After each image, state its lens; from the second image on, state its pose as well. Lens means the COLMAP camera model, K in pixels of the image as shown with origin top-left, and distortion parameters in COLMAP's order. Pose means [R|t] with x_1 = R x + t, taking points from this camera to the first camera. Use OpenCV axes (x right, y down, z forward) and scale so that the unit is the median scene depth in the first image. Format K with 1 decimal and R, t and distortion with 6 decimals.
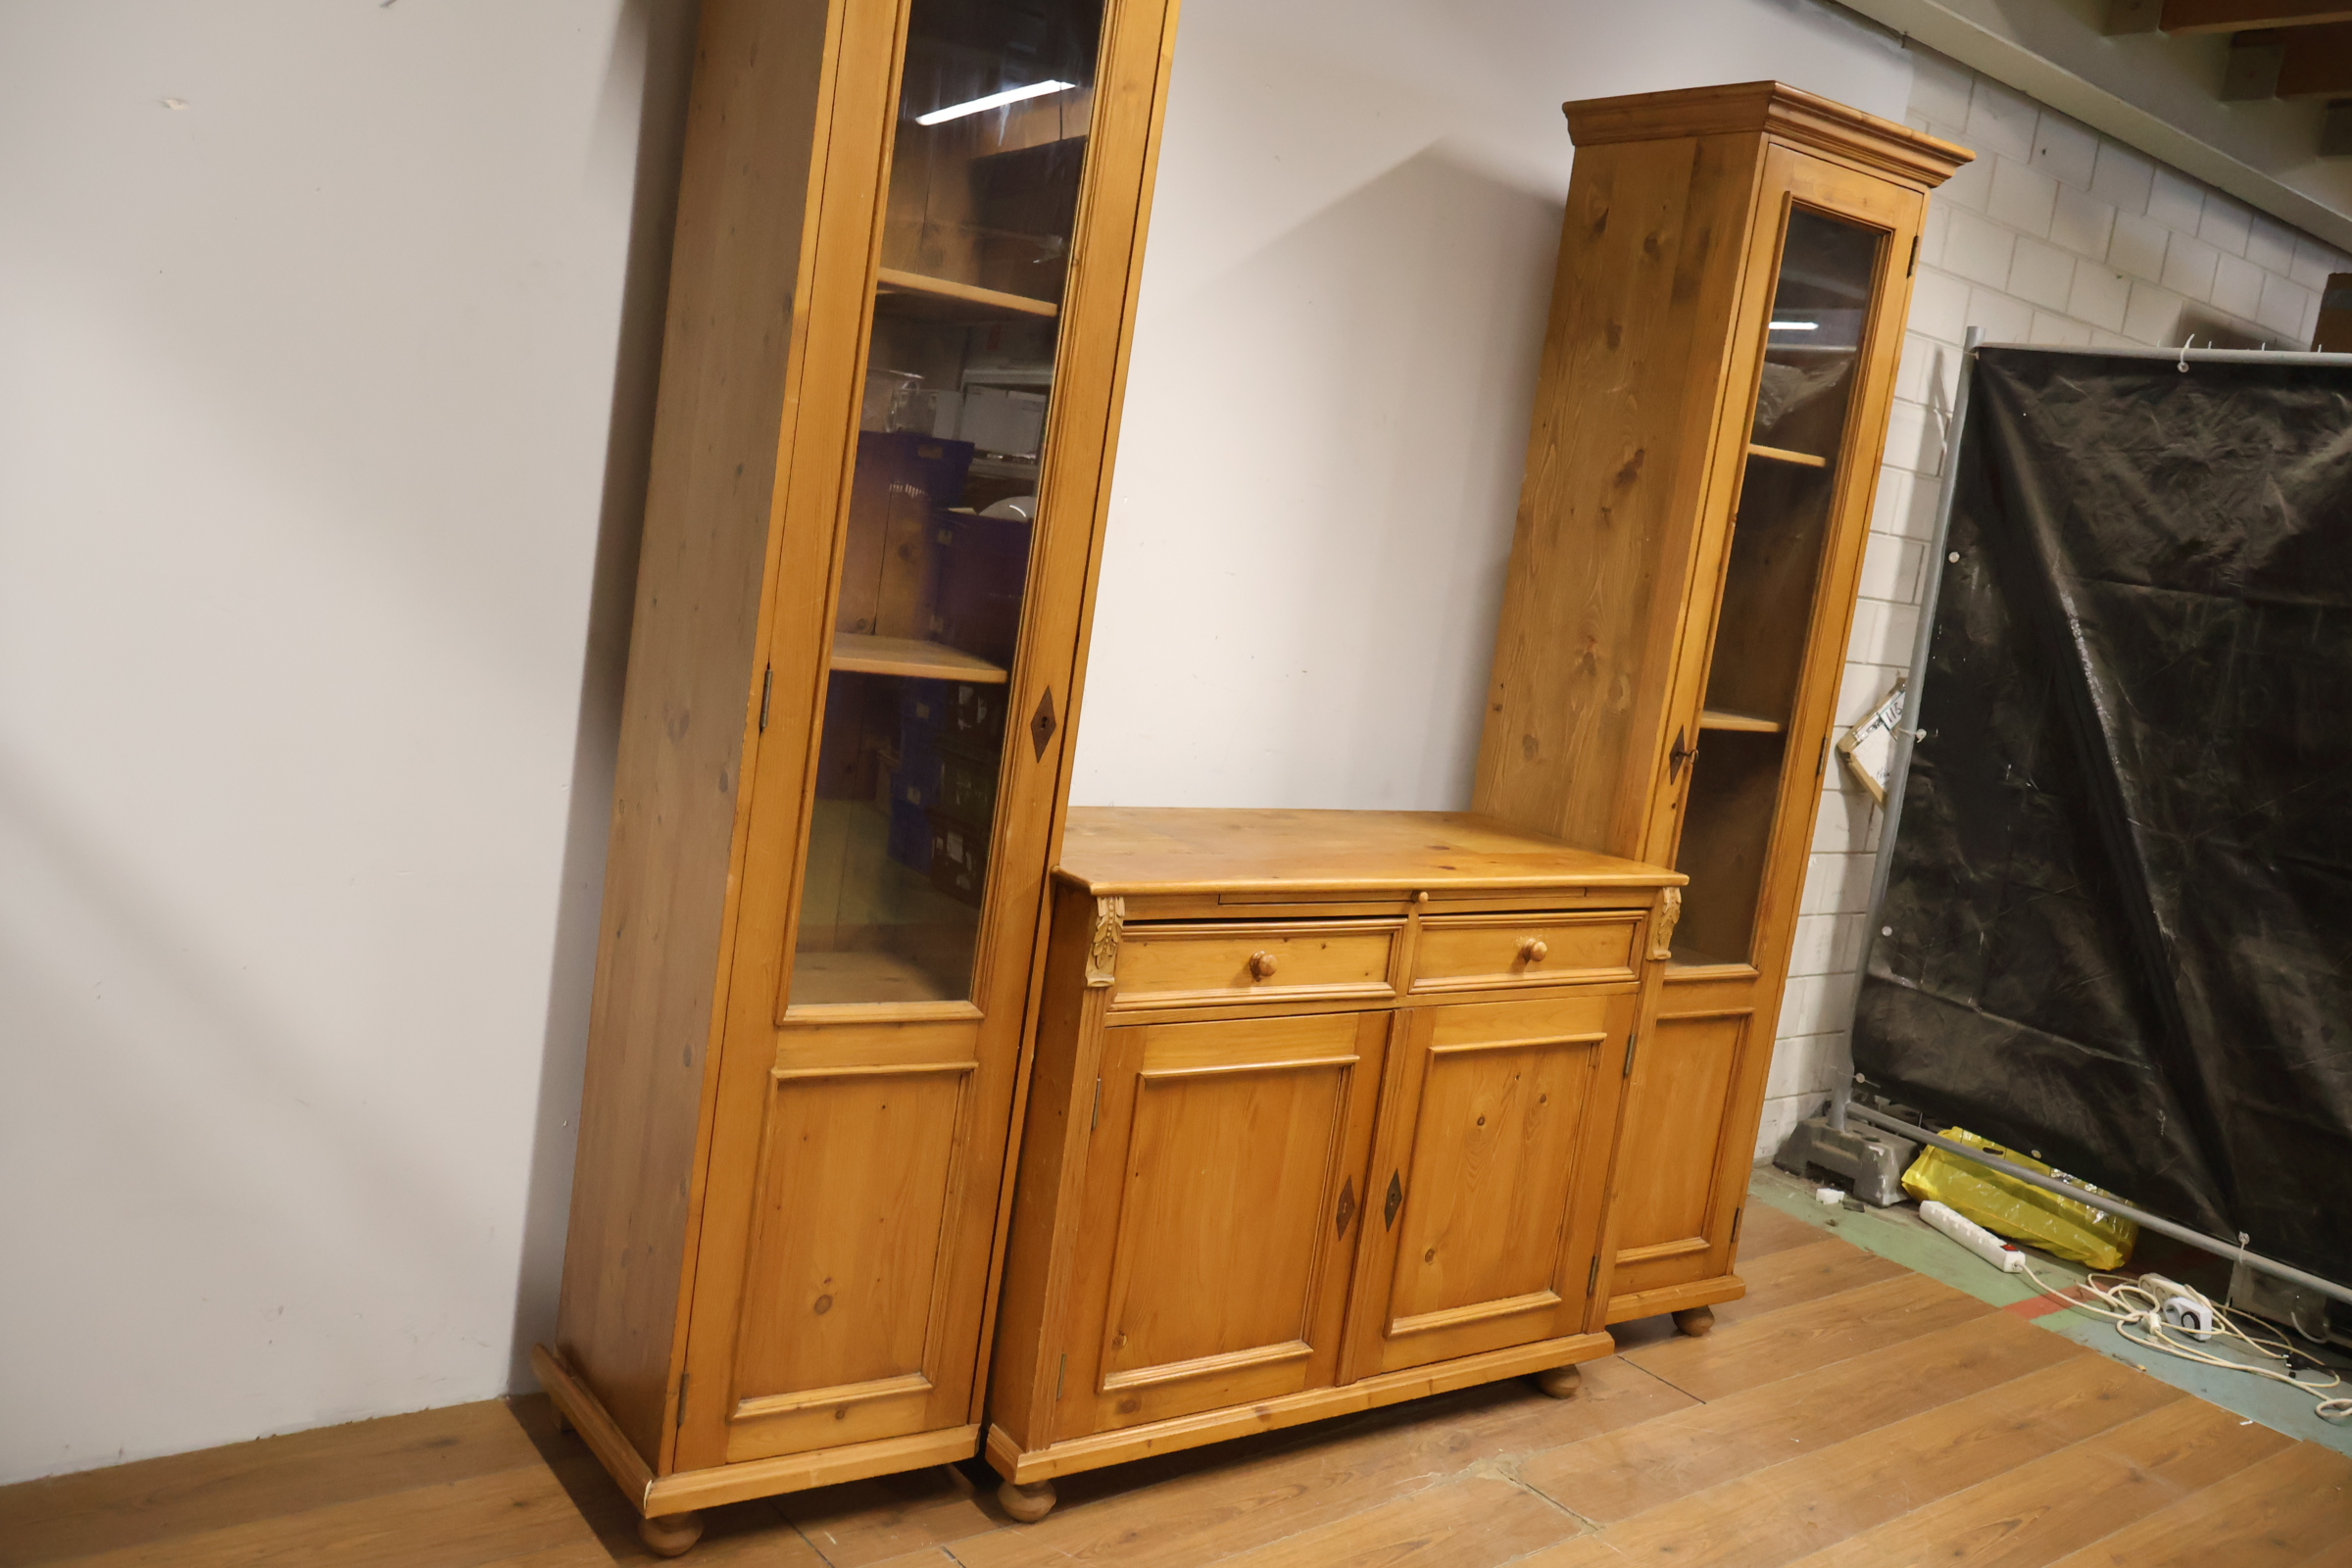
lens RADIAL K [[1893.7, 0, 1158.6], [0, 1893.7, 769.2], [0, 0, 1]] dist [-0.005746, 0.004130]
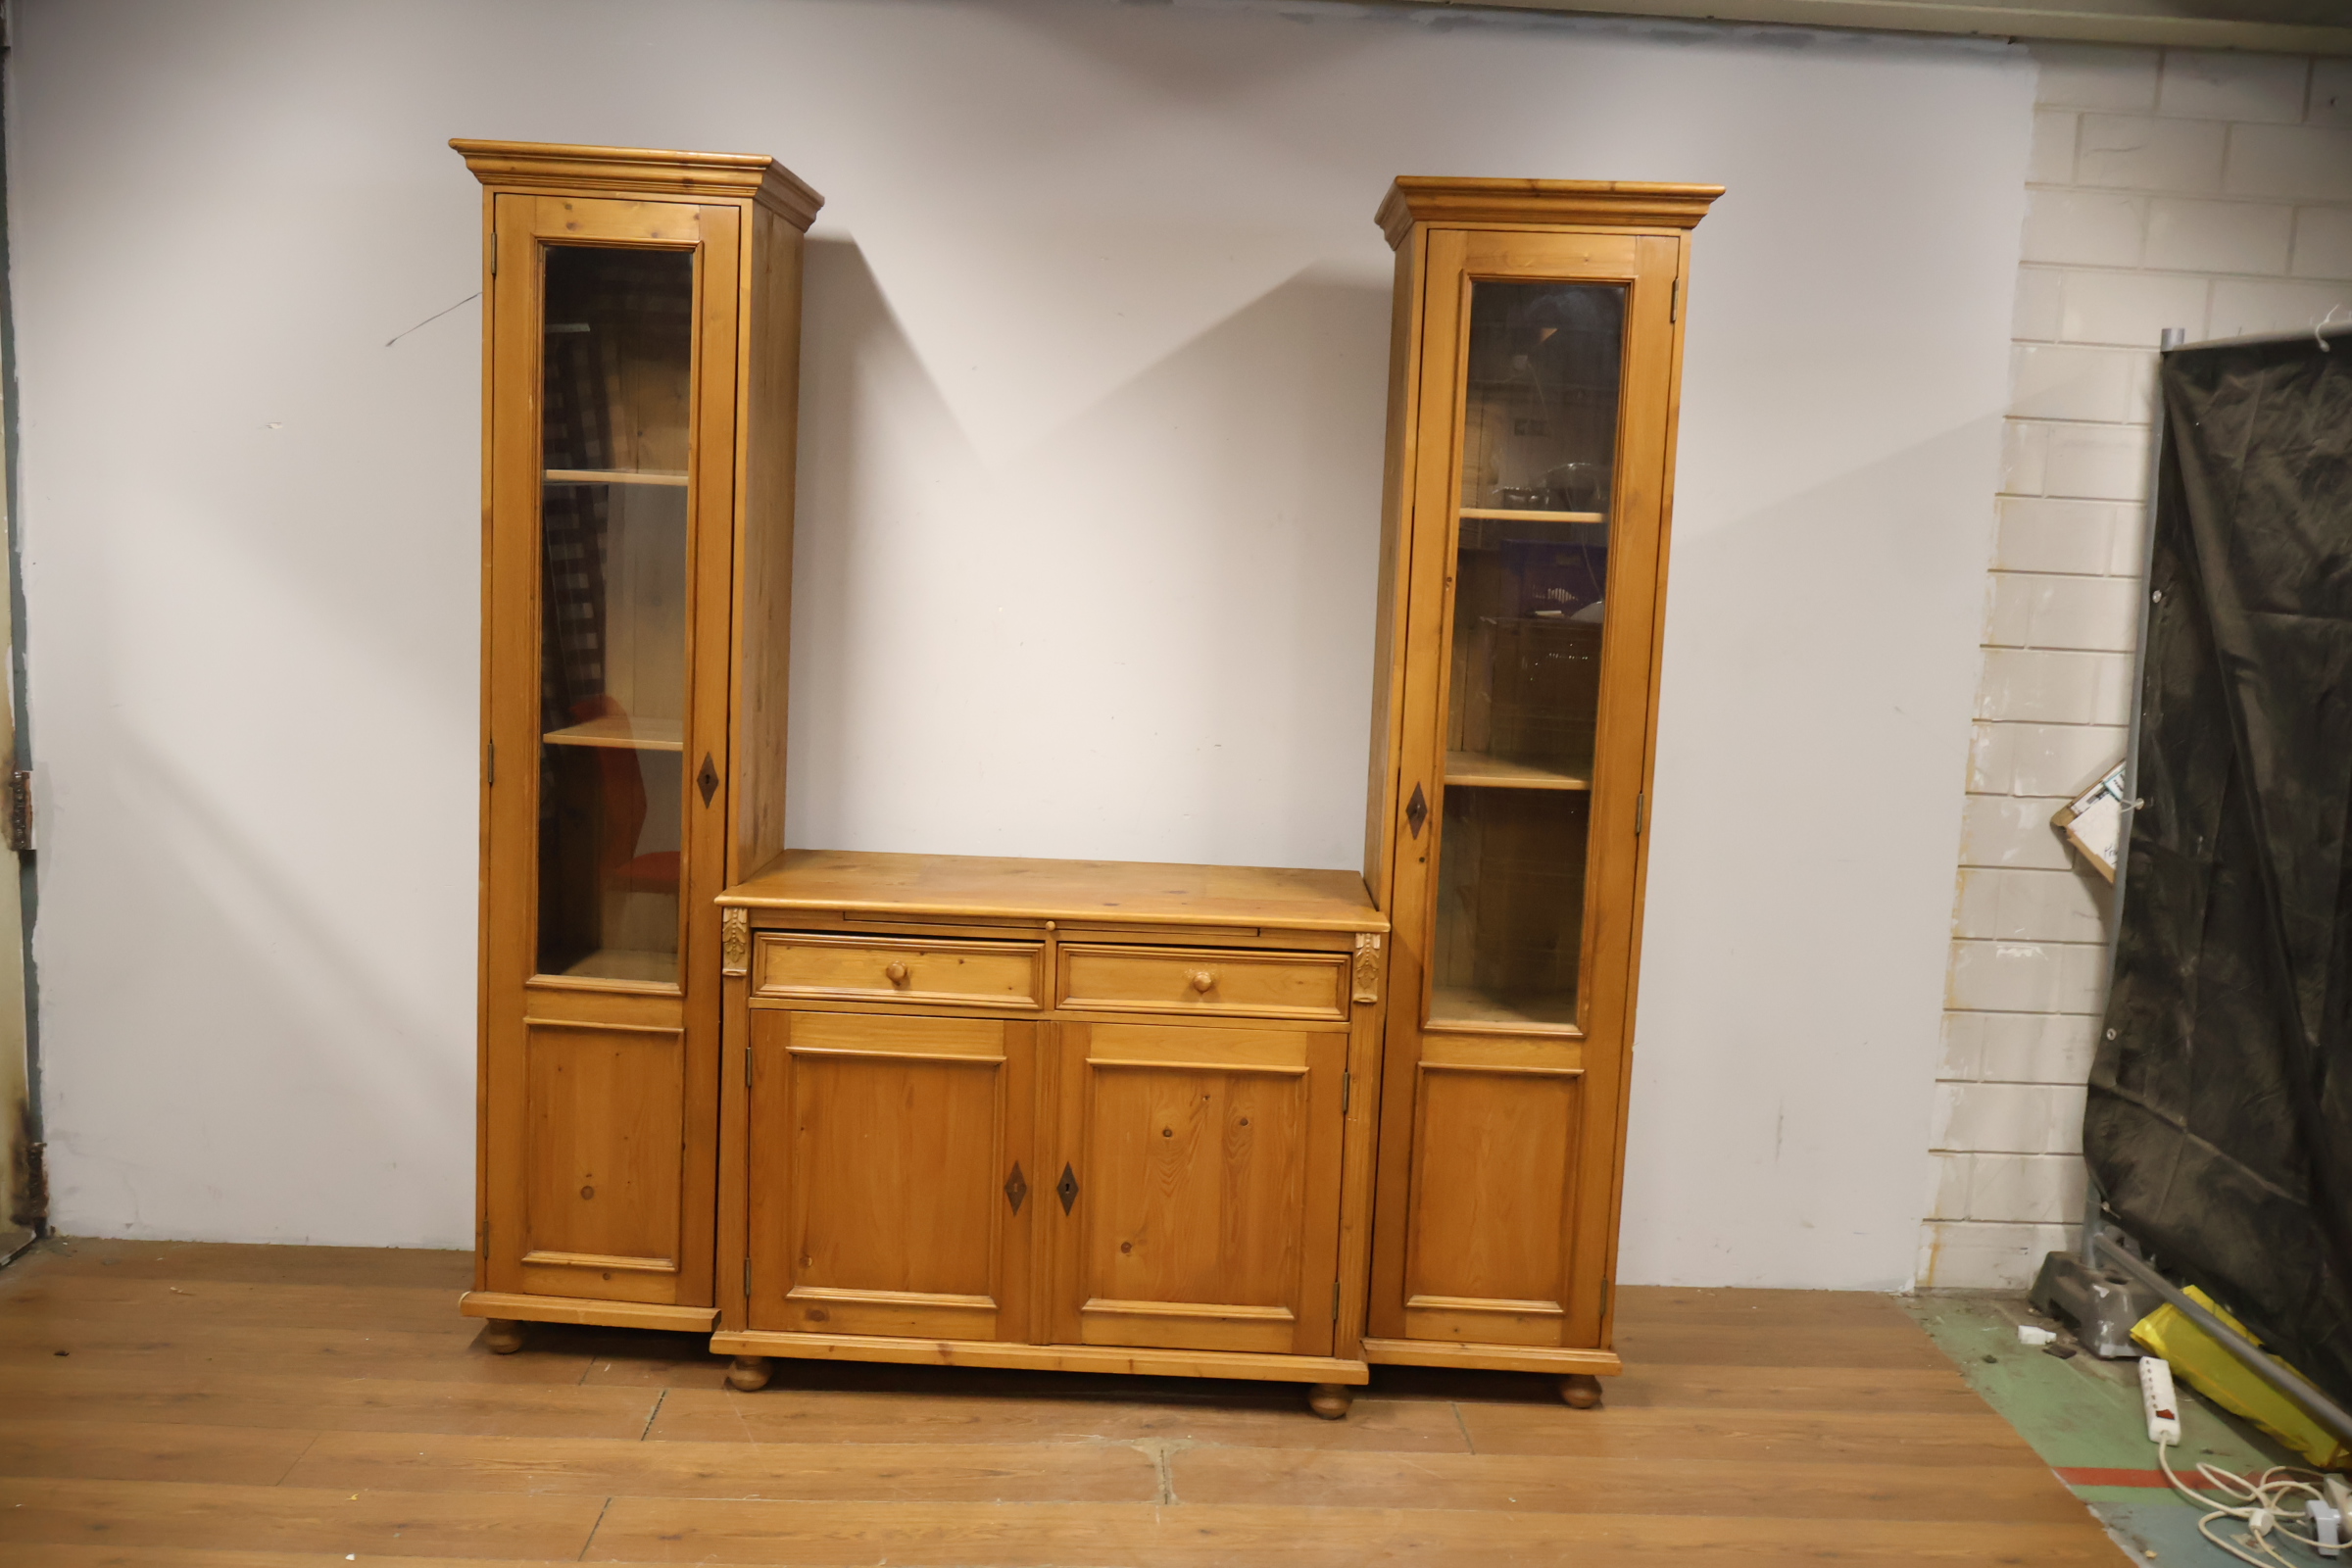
lens RADIAL K [[1893.7, 0, 1158.6], [0, 1893.7, 769.2], [0, 0, 1]] dist [-0.005746, 0.004130]
pose [[0.810271, -0.024011, -0.585563, 0.789887], [-0.015474, 0.997936, -0.062332, 0.037953], [0.585851, 0.059567, 0.808227, 0.068099]]
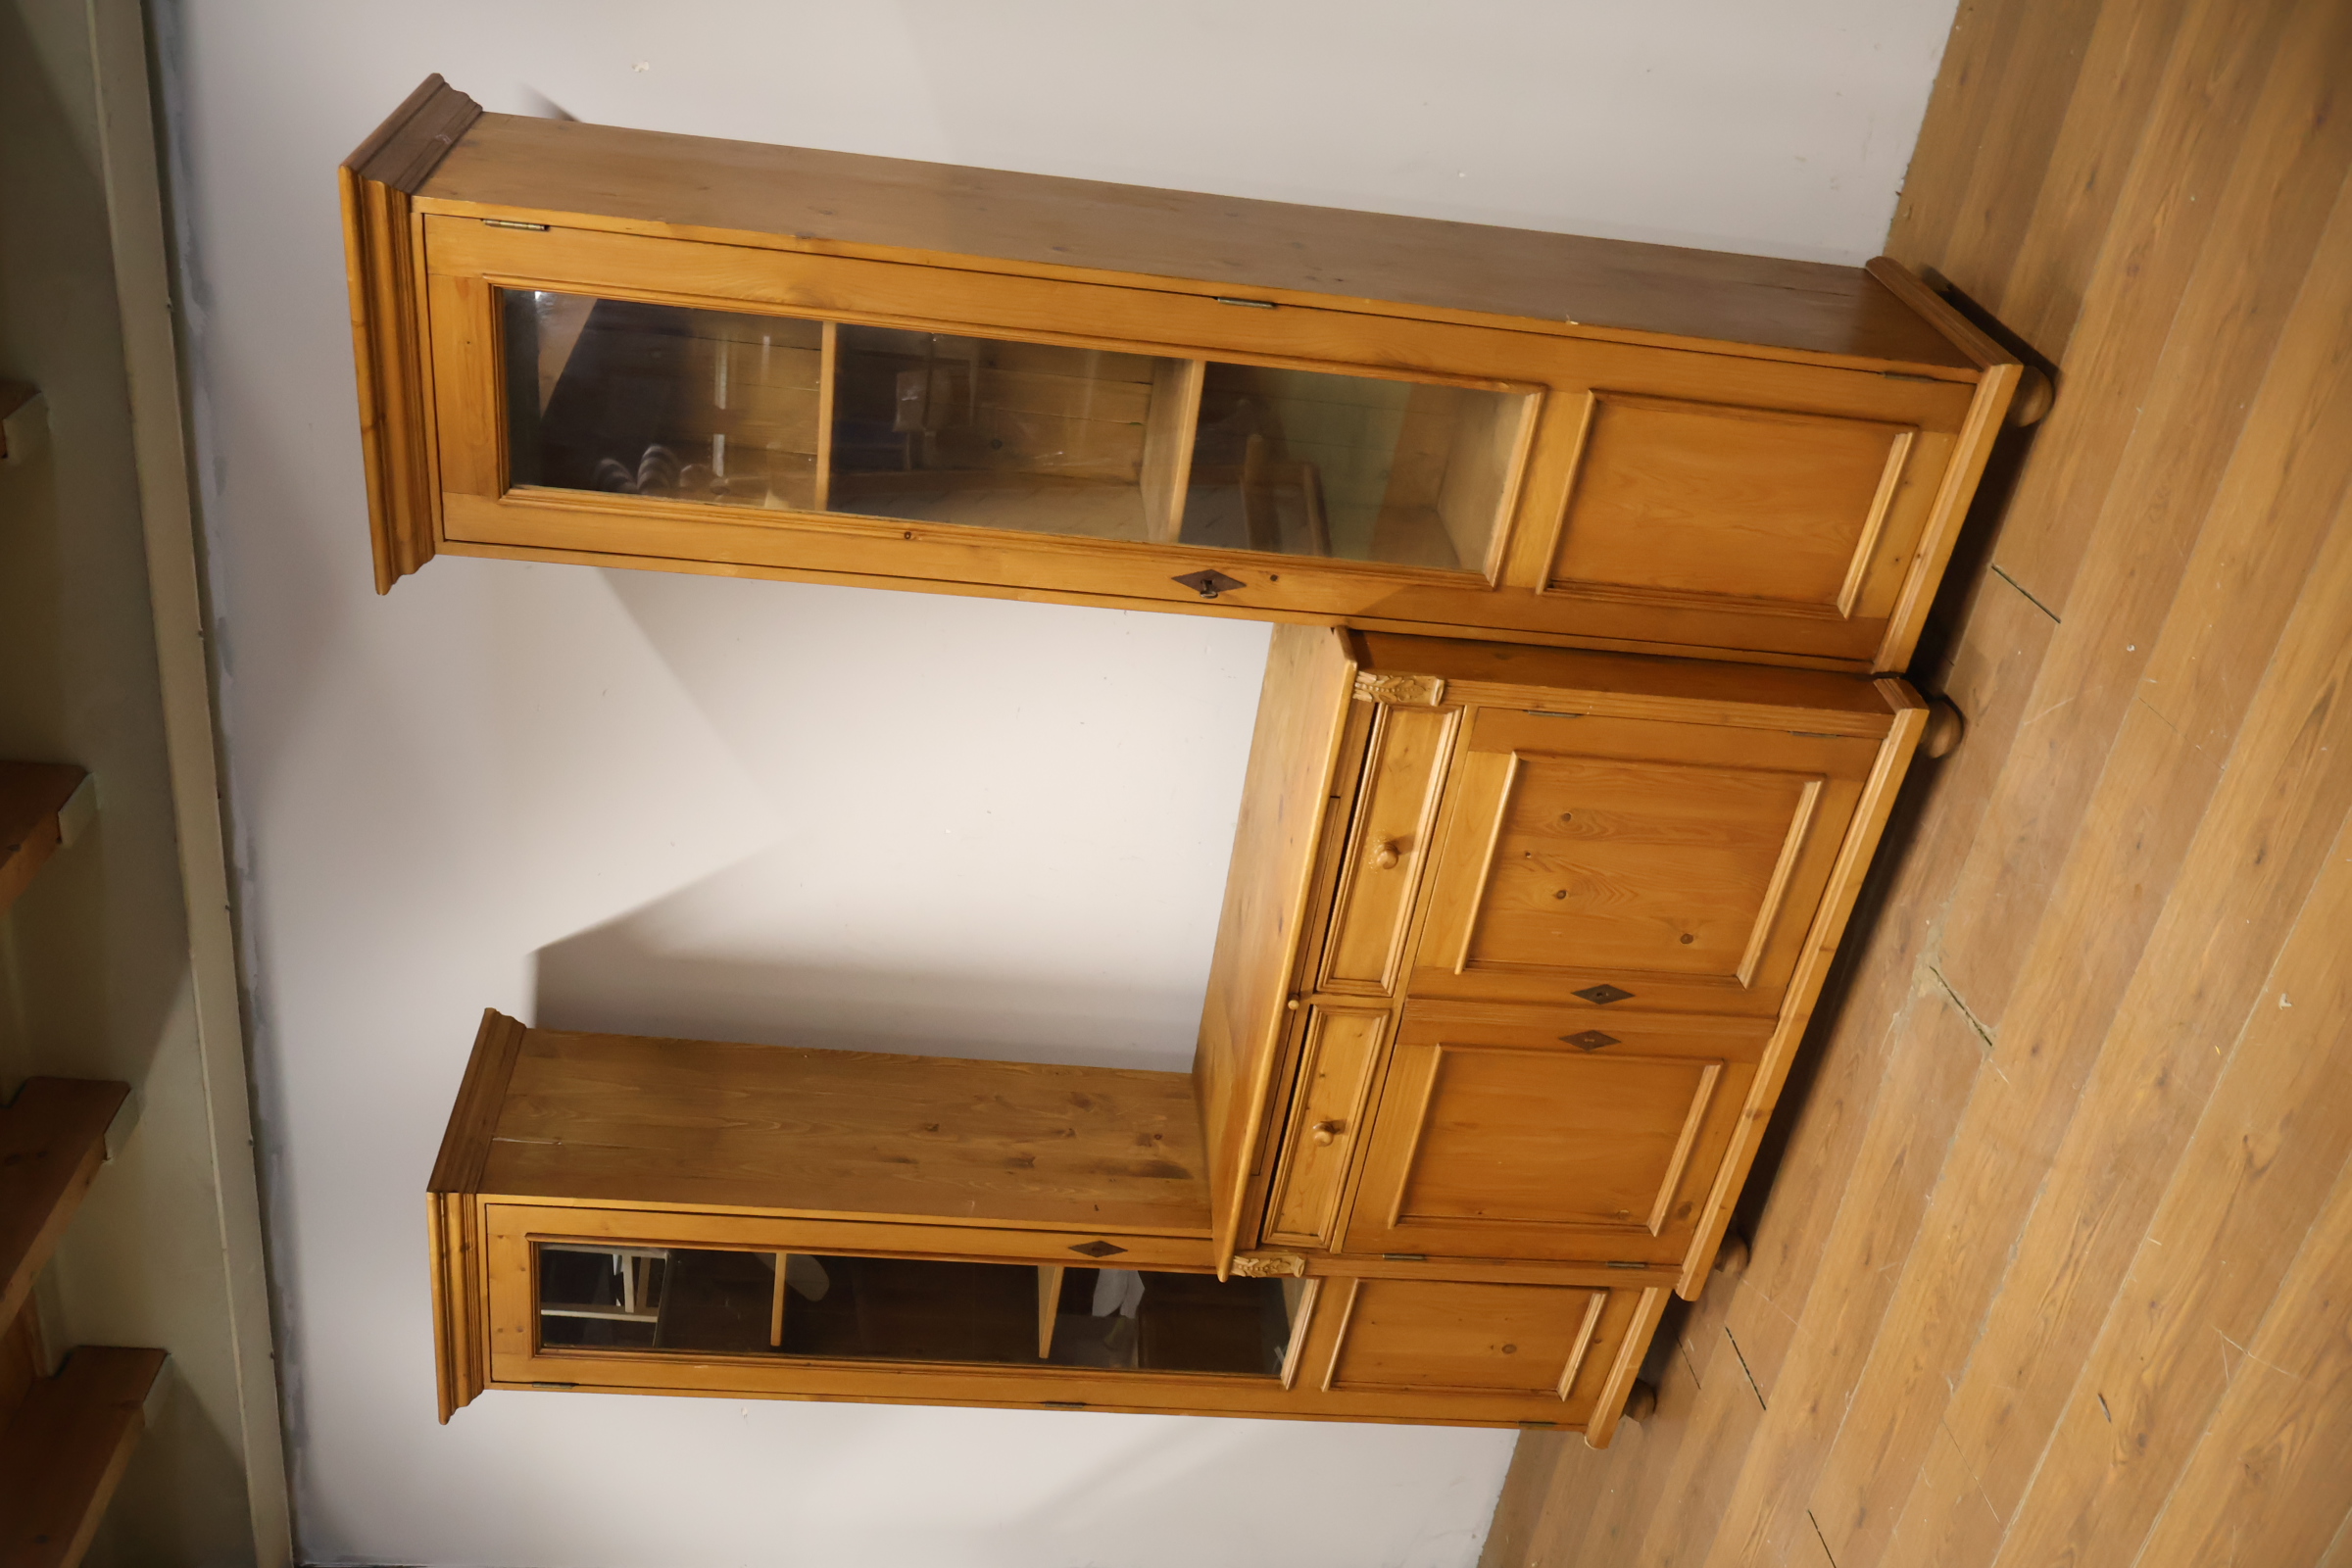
lens RADIAL K [[1905.1, 0, 1182.2], [0, 1905.1, 719.9], [0, 0, 1]] dist [-0.006256, 0.001141]
pose [[0.033953, -0.422525, -0.905715, 1.004990], [0.988145, 0.149952, -0.032911, 0.016919], [0.149719, -0.893861, 0.422608, 0.616196]]
